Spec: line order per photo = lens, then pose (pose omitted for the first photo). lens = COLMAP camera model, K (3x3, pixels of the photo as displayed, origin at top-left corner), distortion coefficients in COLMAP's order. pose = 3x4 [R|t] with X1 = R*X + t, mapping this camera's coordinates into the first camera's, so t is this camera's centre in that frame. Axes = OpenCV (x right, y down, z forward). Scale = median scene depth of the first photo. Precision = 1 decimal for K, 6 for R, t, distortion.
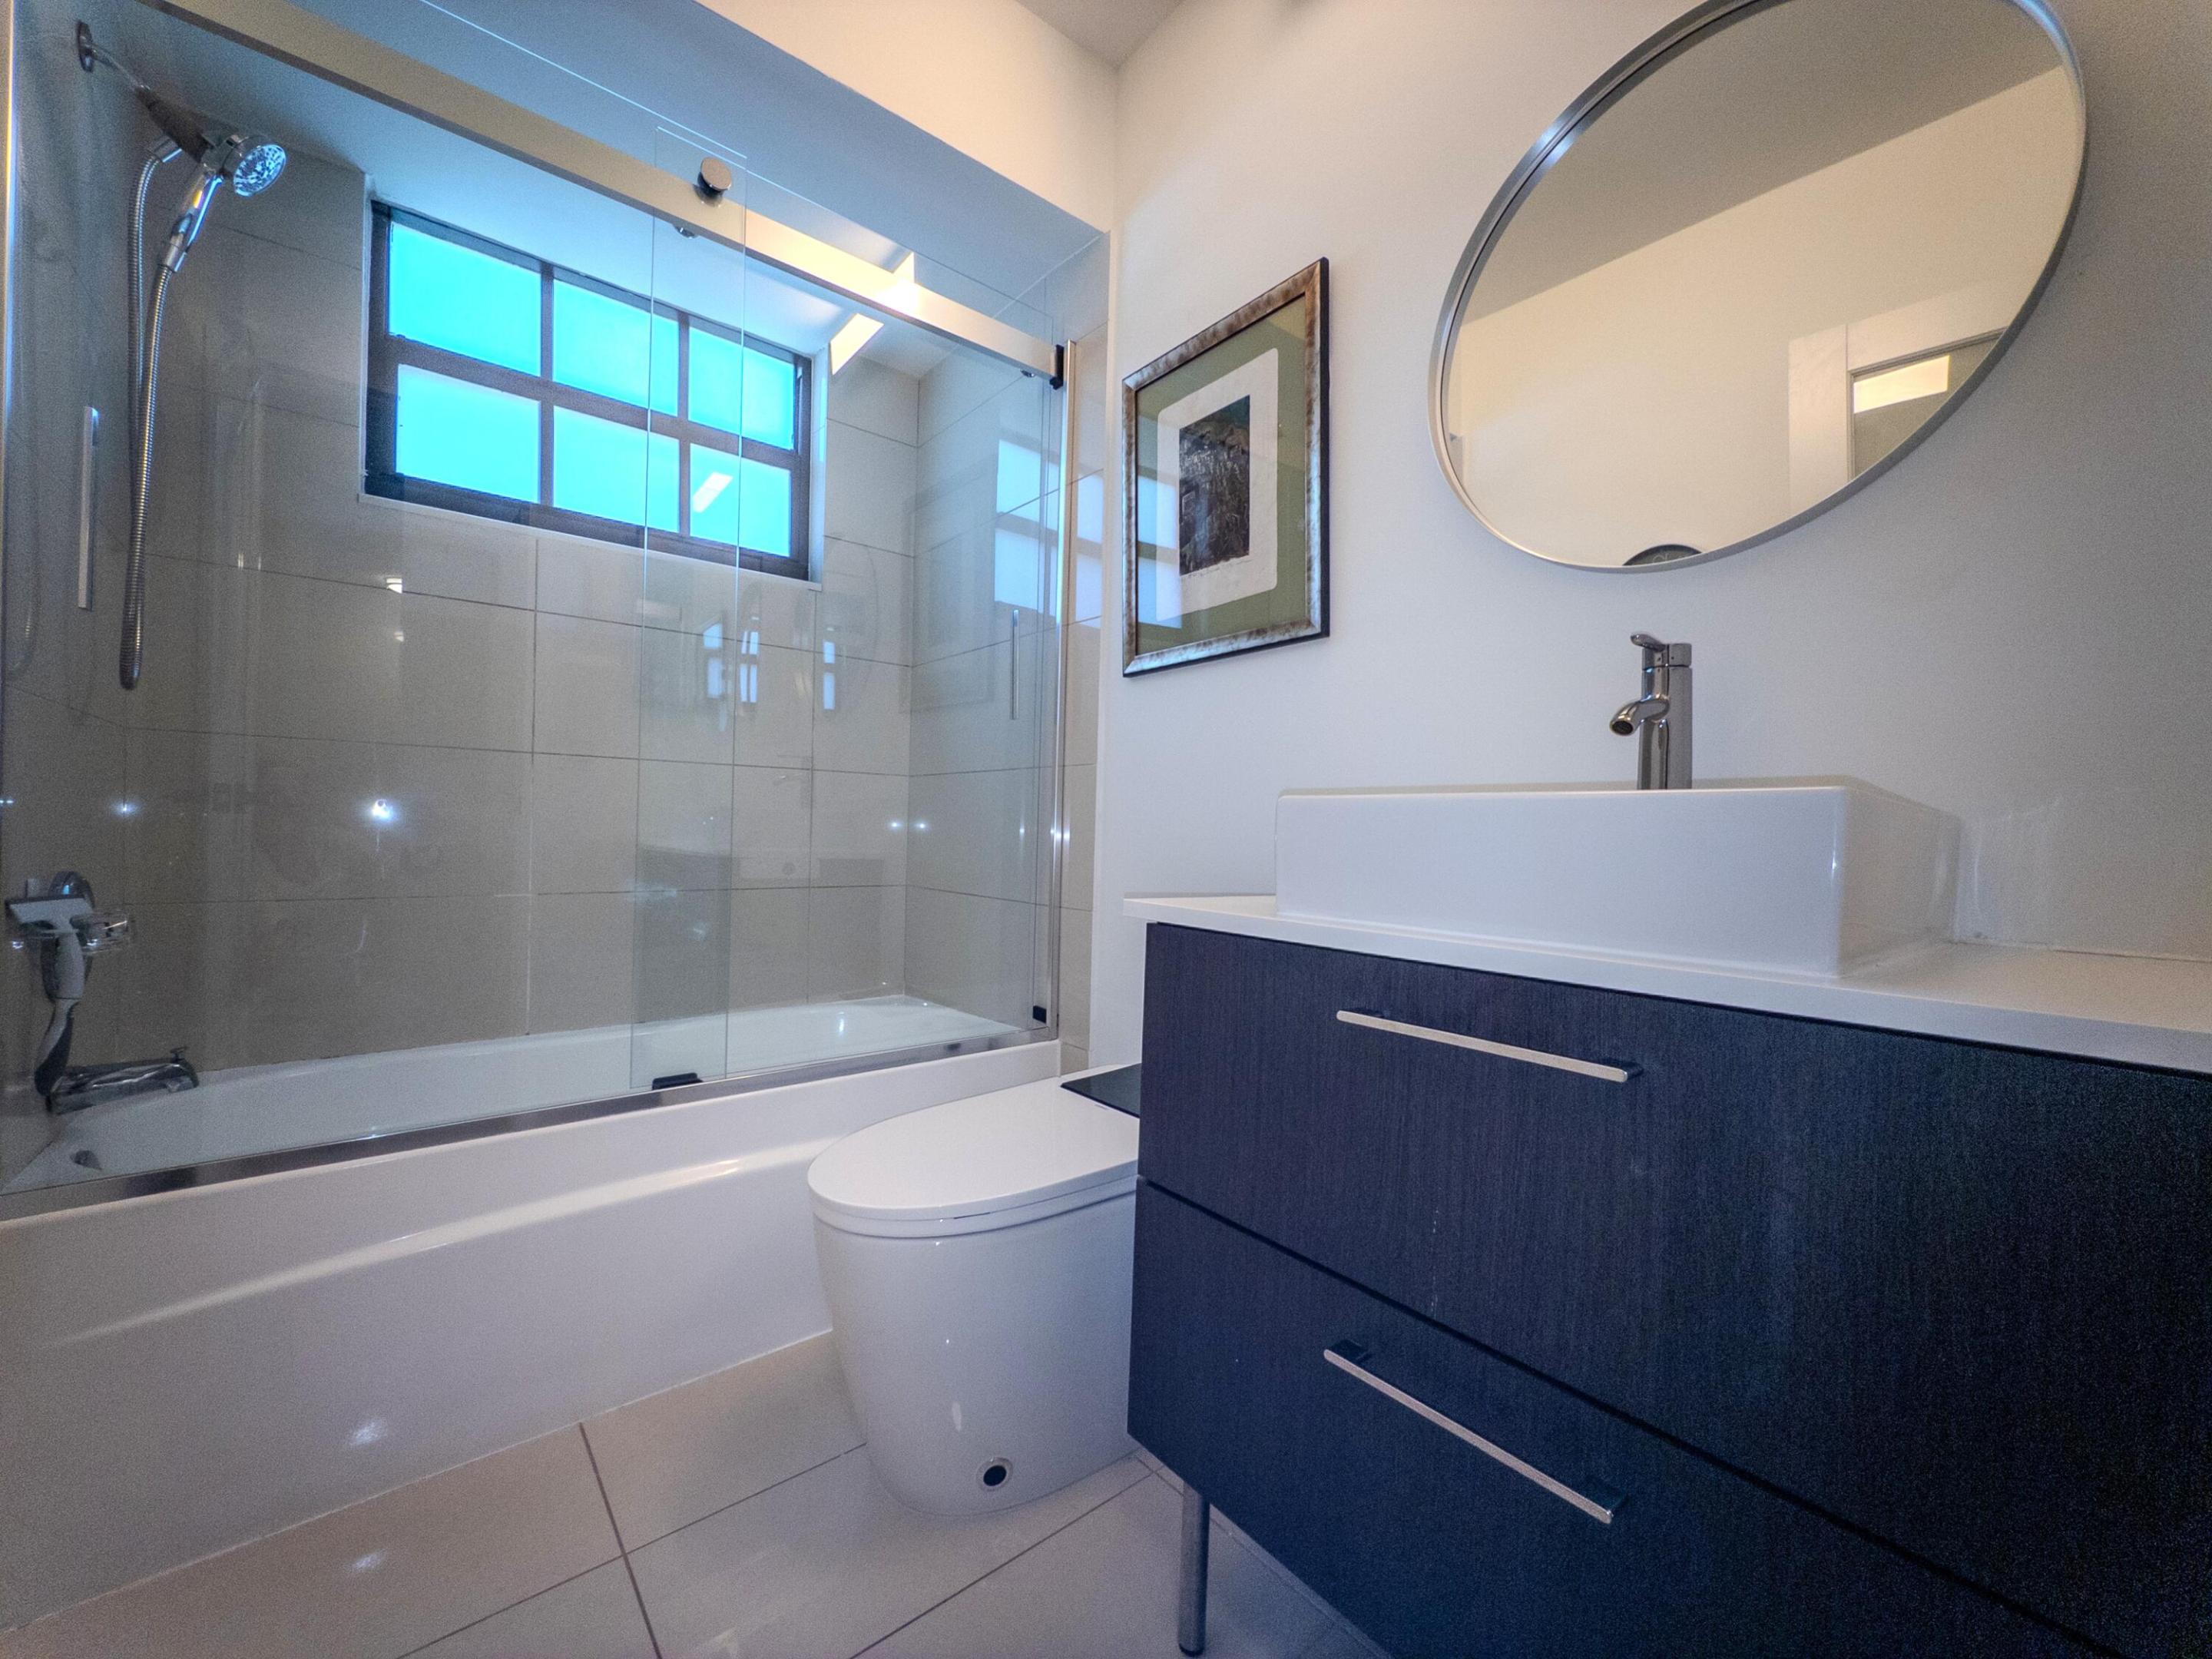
lens RADIAL K [[883.8, 0, 1106.0], [0, 883.8, 829.5], [0, 0, 1]] dist [0.010021, 0.000000]
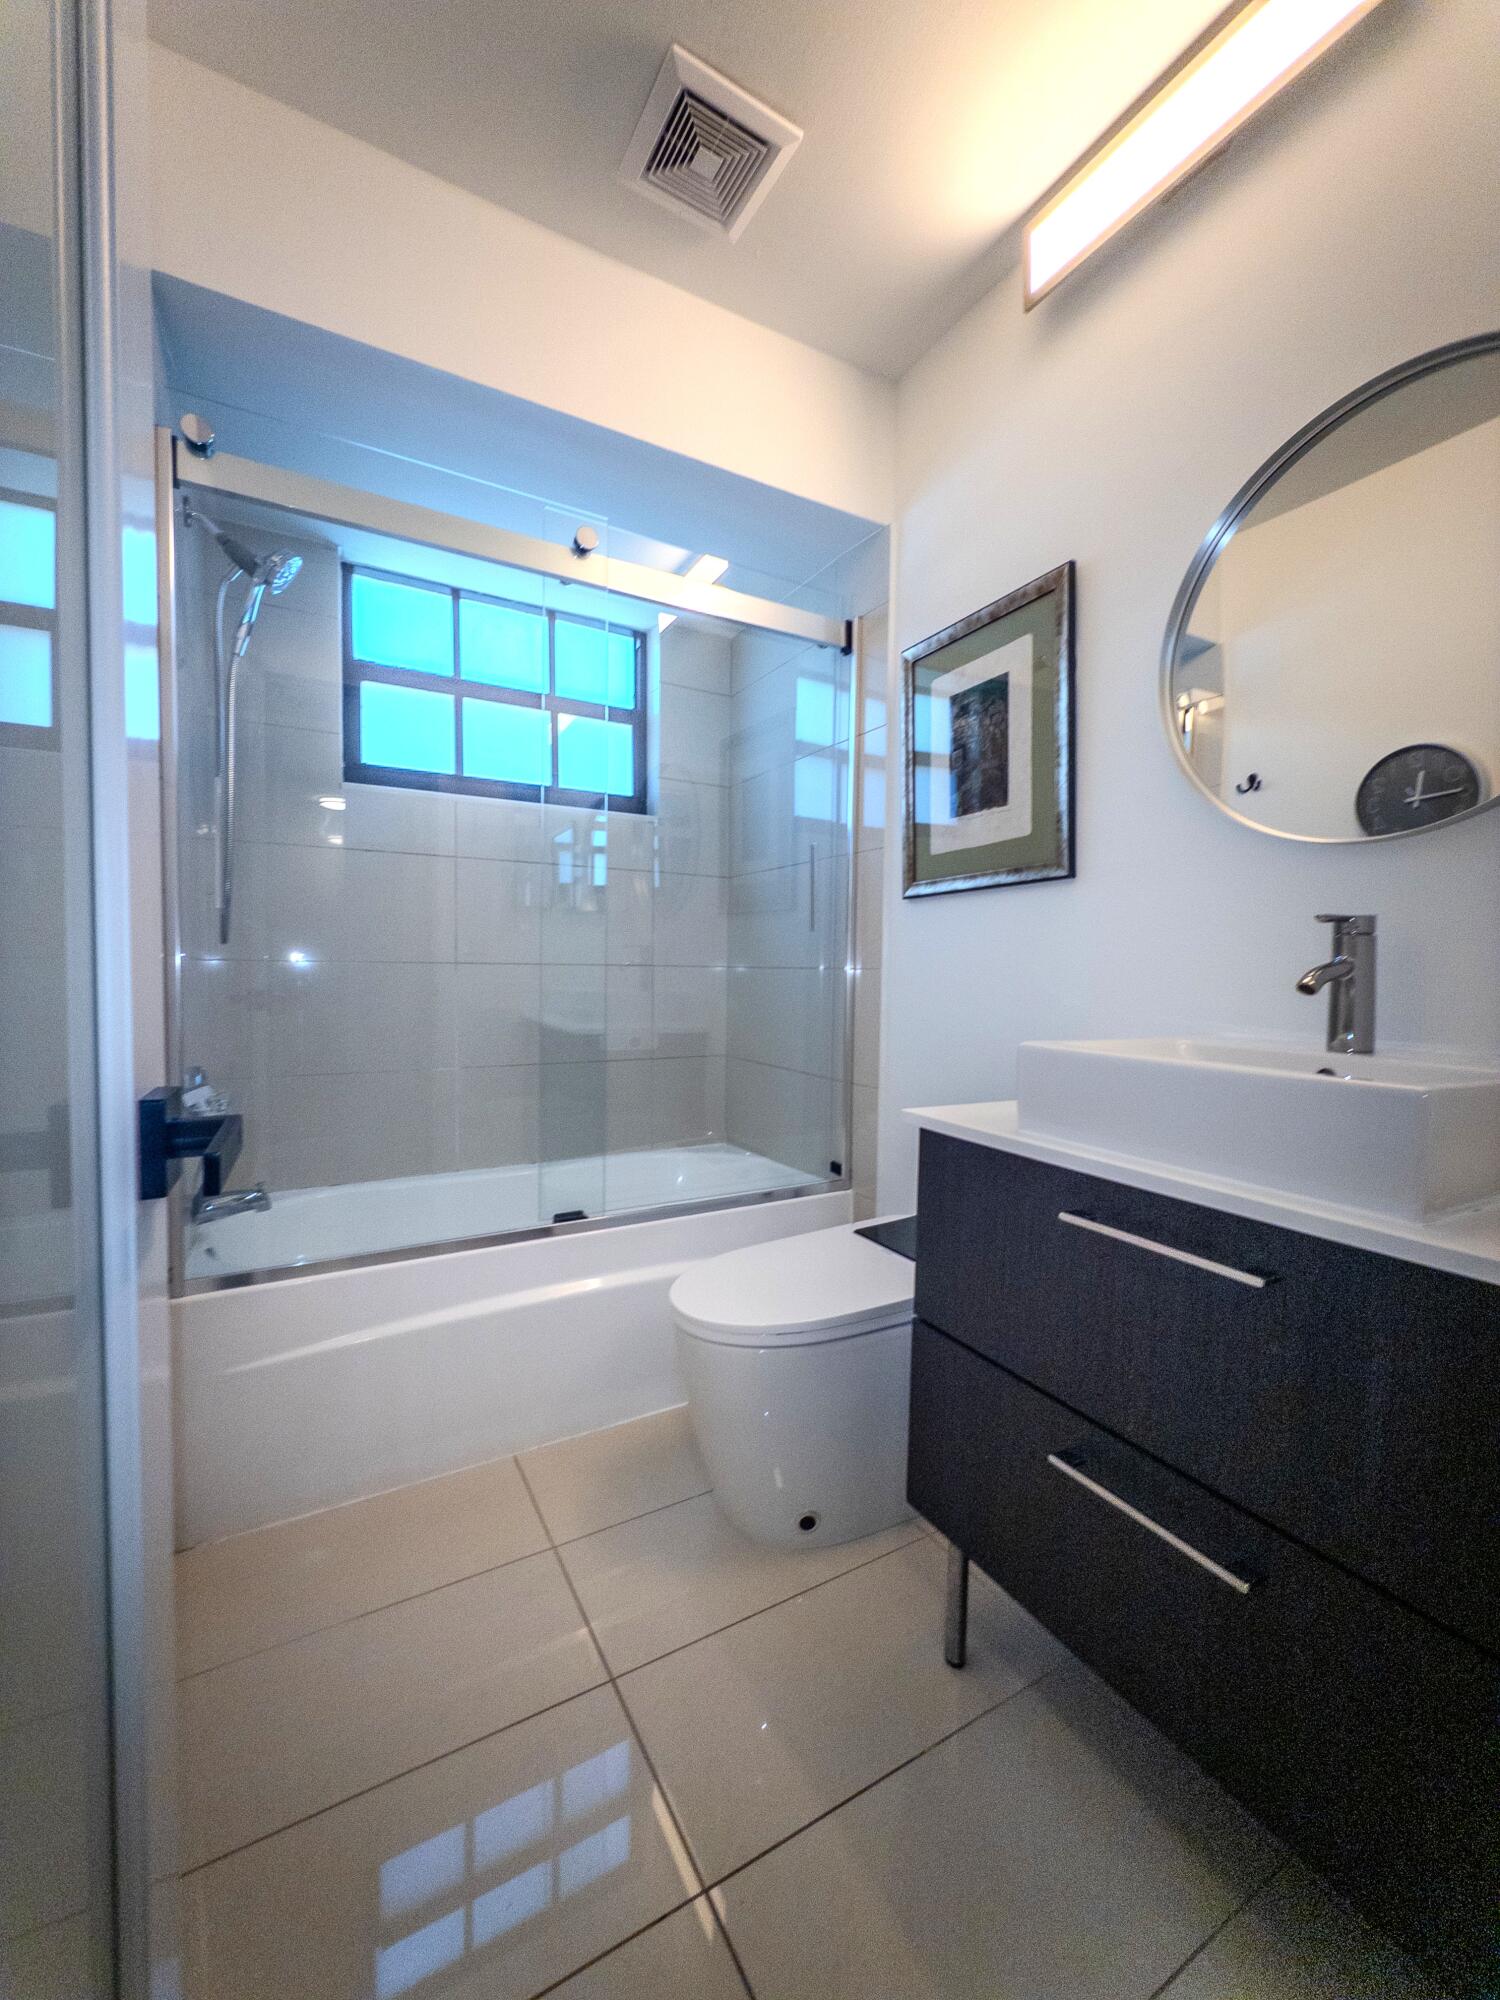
lens RADIAL K [[801.3, 0, 750.0], [0, 801.3, 1000.0], [0, 0, 1]] dist [0.009539, 0.000075]
pose [[0.984226, -0.004812, -0.176852, 0.006984], [0.011550, 0.999245, 0.037088, -0.081647], [0.176540, -0.038546, 0.983538, -0.135245]]
